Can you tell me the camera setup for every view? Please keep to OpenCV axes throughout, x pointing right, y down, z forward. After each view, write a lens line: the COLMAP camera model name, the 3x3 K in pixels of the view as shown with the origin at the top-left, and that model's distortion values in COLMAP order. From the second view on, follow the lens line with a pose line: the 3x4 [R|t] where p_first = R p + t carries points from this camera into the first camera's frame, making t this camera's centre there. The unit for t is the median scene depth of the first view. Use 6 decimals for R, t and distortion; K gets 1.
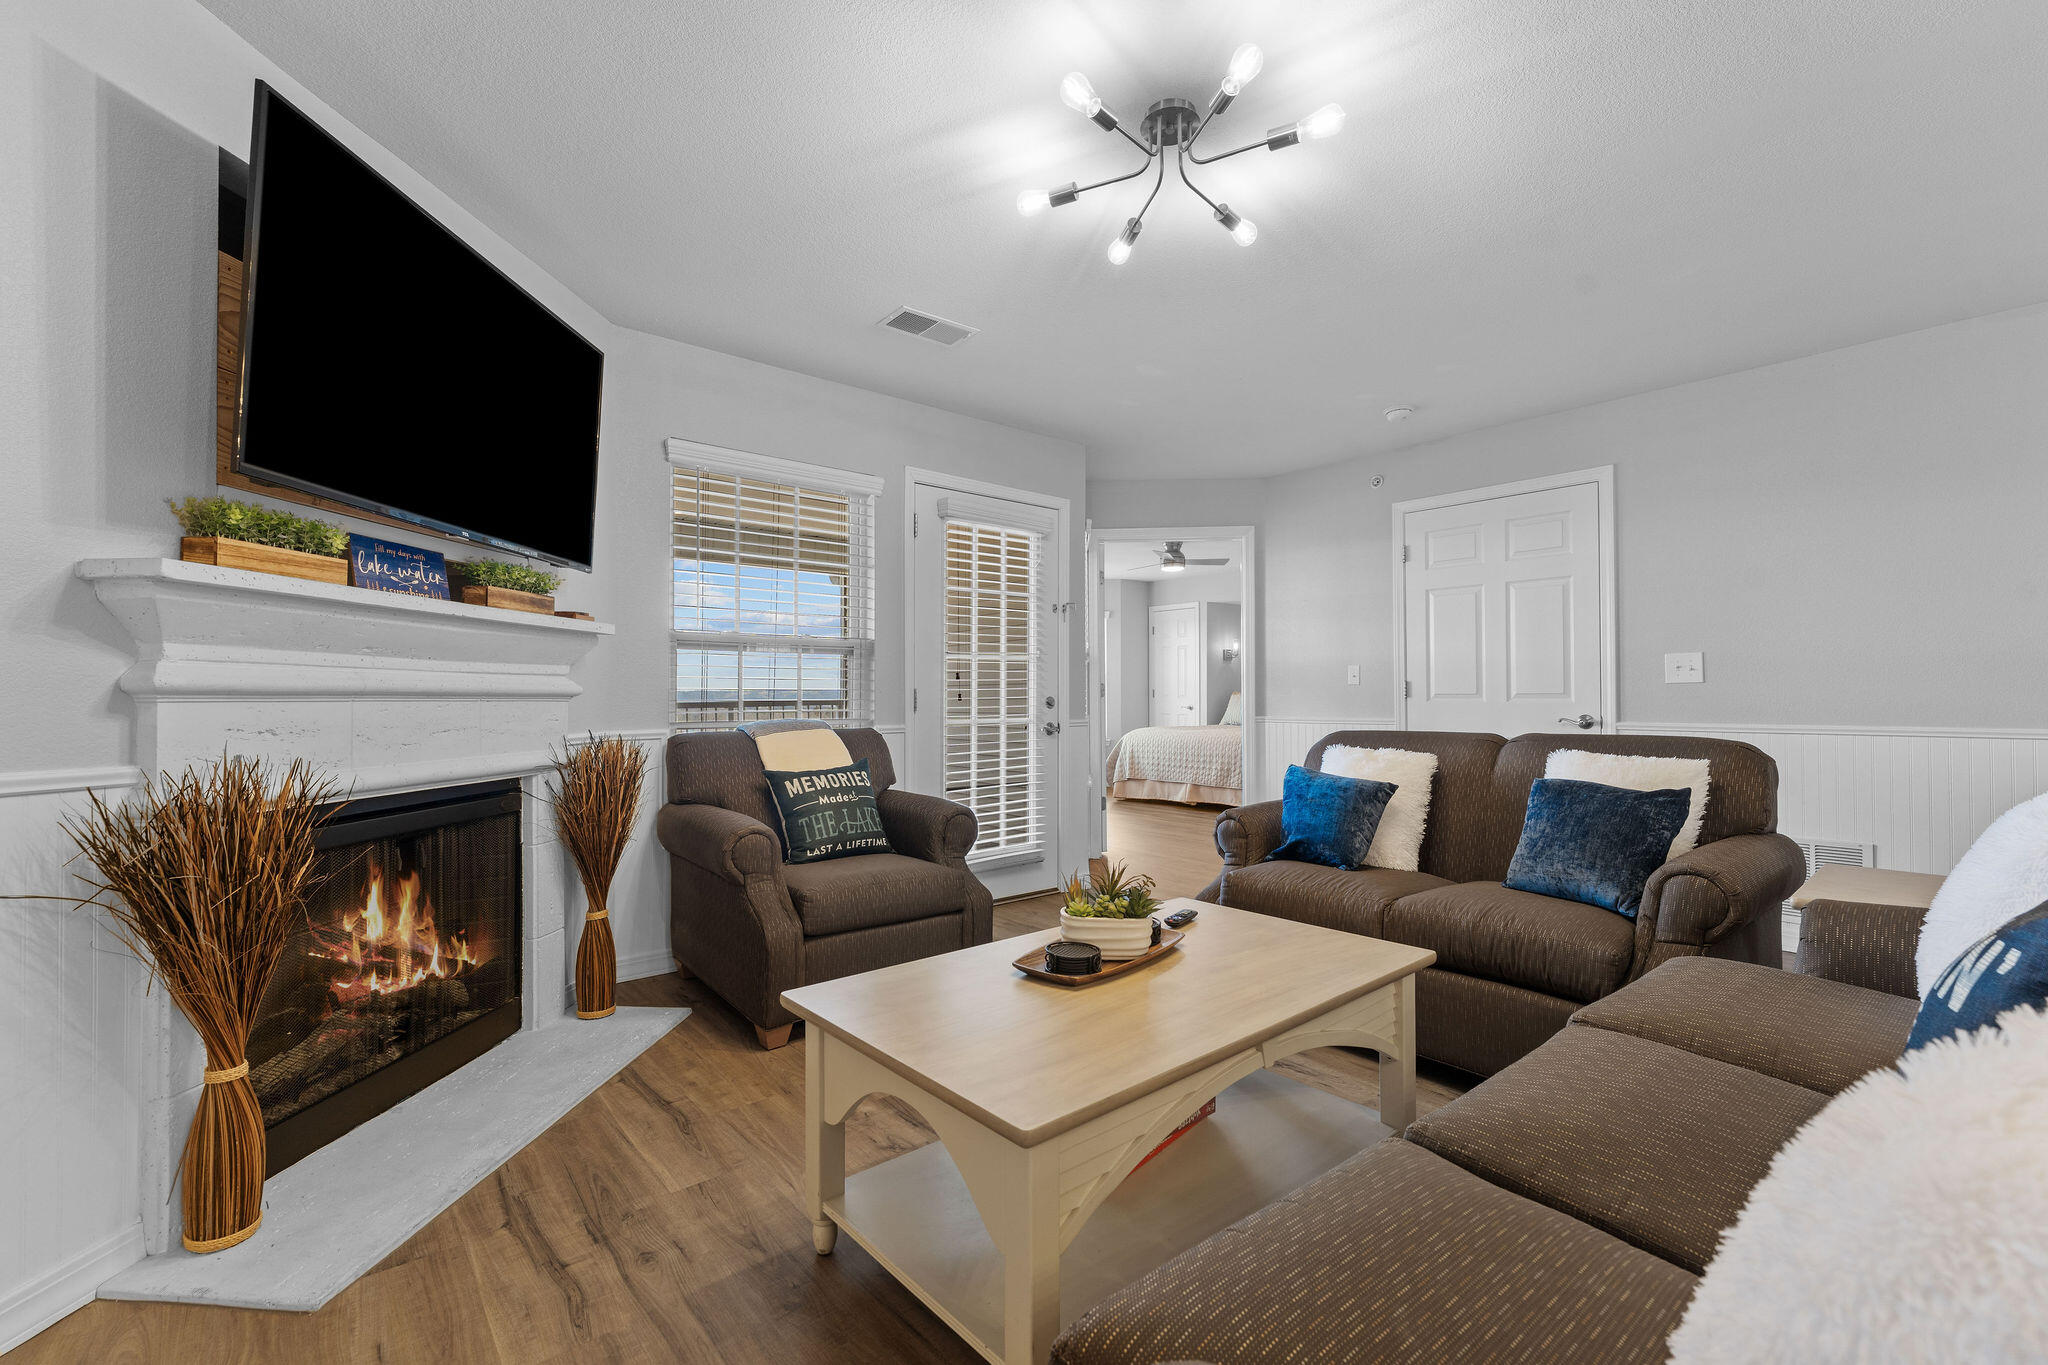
lens RADIAL K [[857.5, 0, 1024.0], [0, 857.5, 682.5], [0, 0, 1]] dist [0.000445, 0.000036]
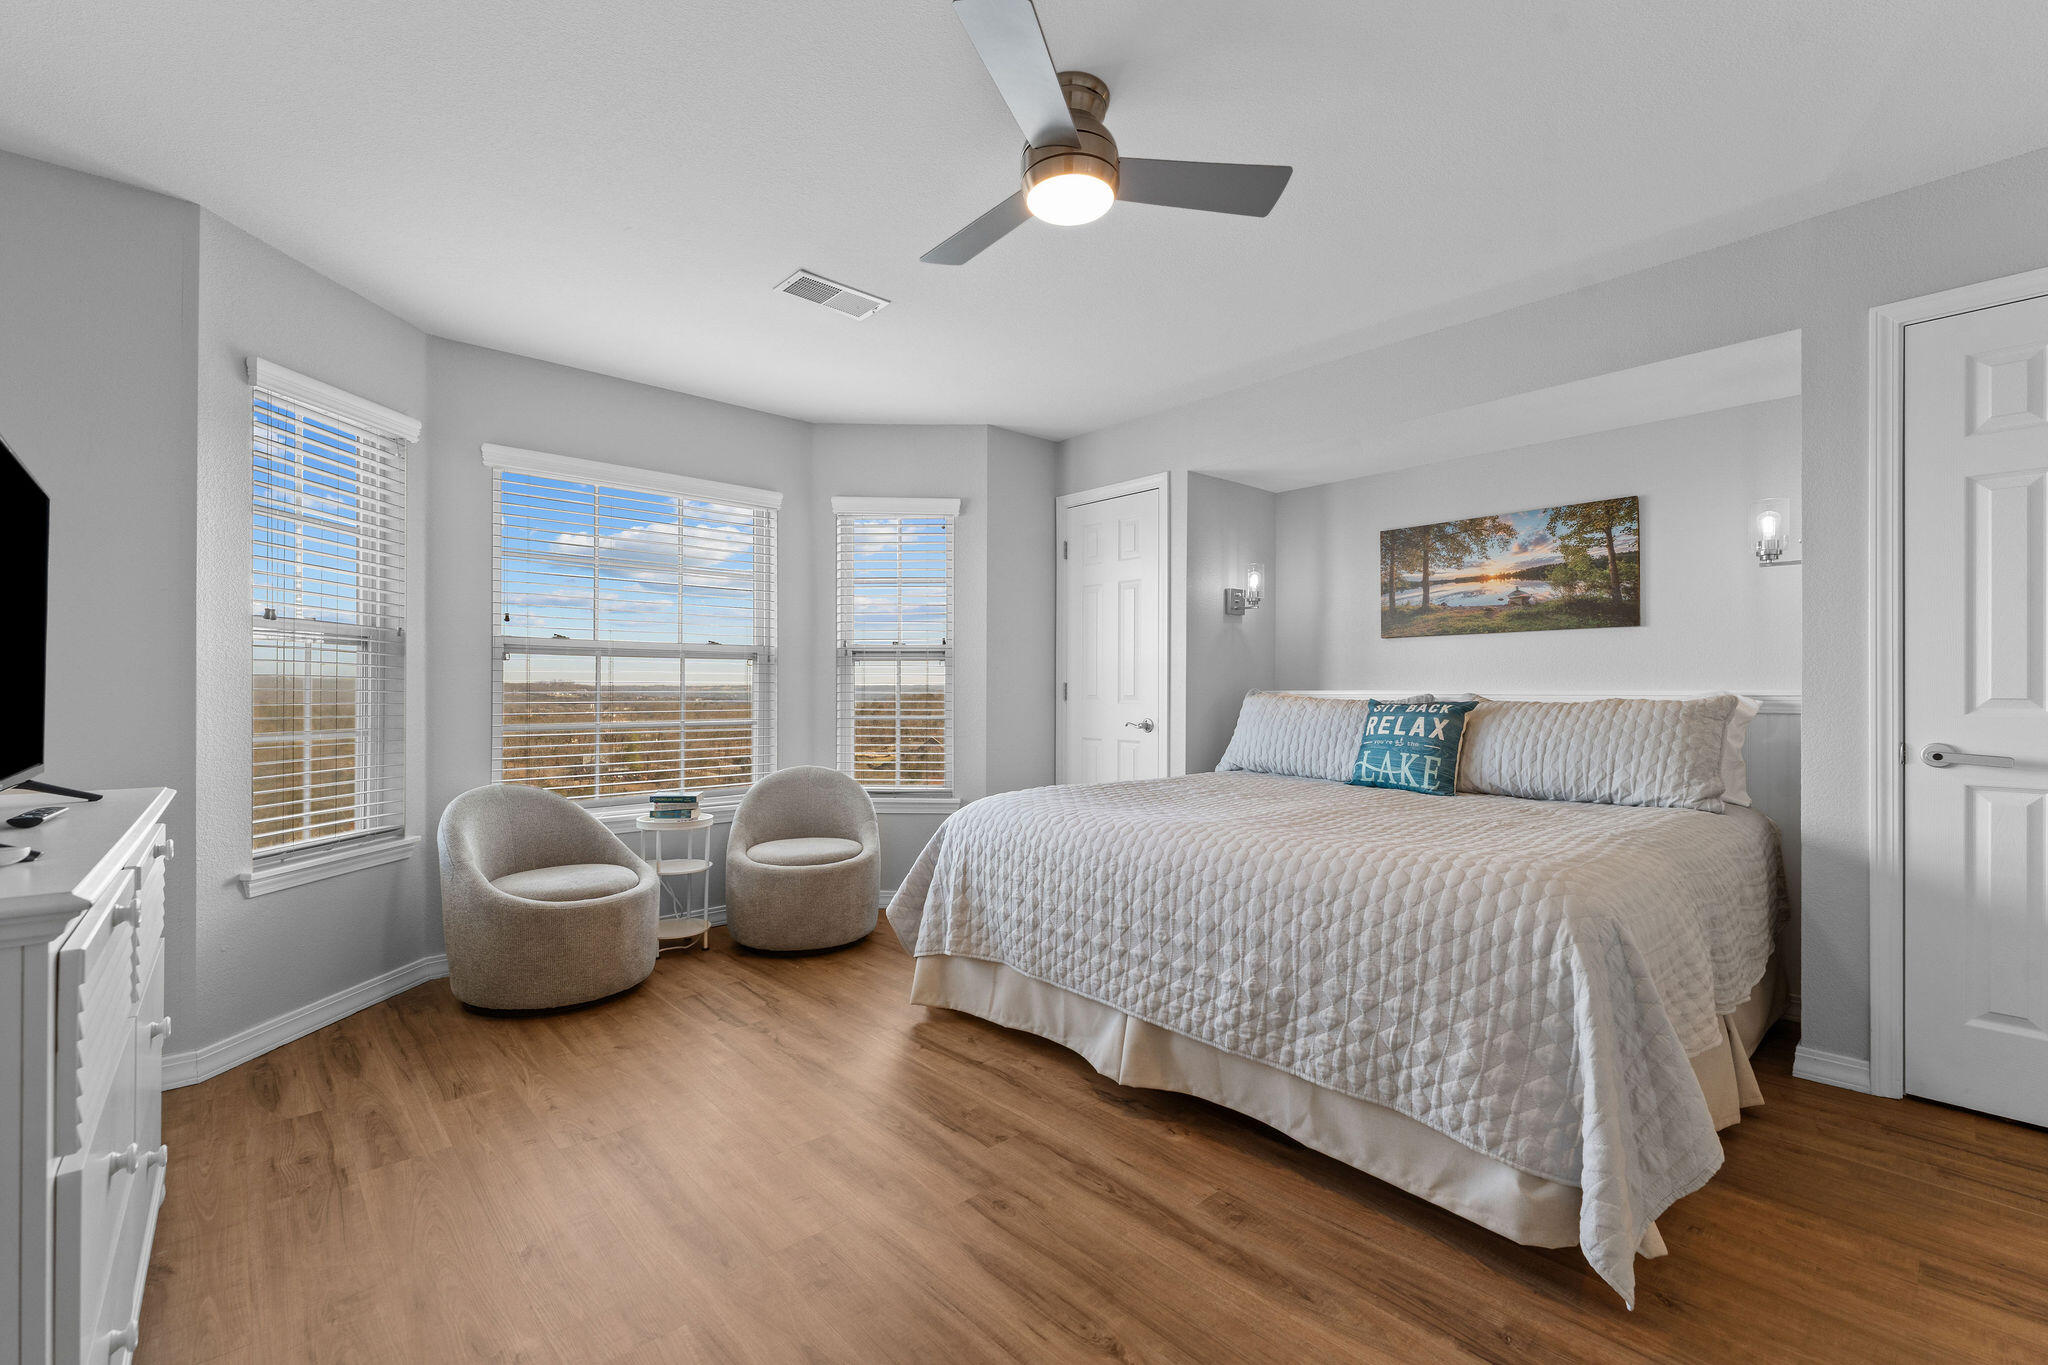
lens RADIAL K [[857.5, 0, 1024.0], [0, 857.5, 682.5], [0, 0, 1]] dist [0.000445, 0.000036]
pose [[0.999319, 0.002297, 0.036824, 0.128522], [-0.002401, 0.999993, 0.002772, 0.007558], [-0.036817, -0.002859, 0.999318, 0.633690]]
